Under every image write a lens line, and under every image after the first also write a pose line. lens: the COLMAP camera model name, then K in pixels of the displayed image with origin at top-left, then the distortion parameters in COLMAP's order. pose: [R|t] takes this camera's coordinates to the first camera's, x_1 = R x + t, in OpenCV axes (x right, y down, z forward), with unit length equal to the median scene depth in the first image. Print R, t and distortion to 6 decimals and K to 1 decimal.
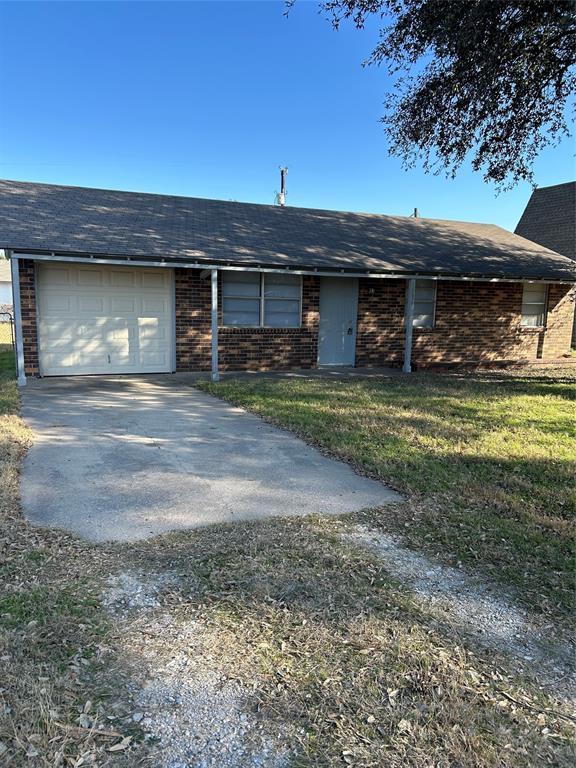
lens RADIAL K [[583.6, 0, 288.0], [0, 583.6, 384.0], [0, 0, 1]] dist [0.052982, -0.042774]
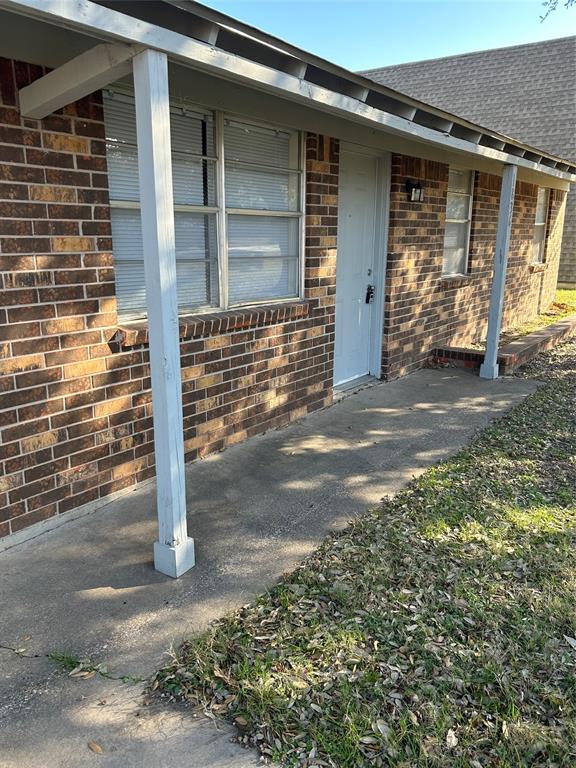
lens RADIAL K [[611.8, 0, 288.0], [0, 611.8, 384.0], [0, 0, 1]] dist [-0.001413, -0.001633]
pose [[0.860340, -0.150136, 0.487108, -0.173586], [0.107425, 0.987580, 0.114654, -0.089204], [-0.498272, -0.046313, 0.865783, 0.684897]]
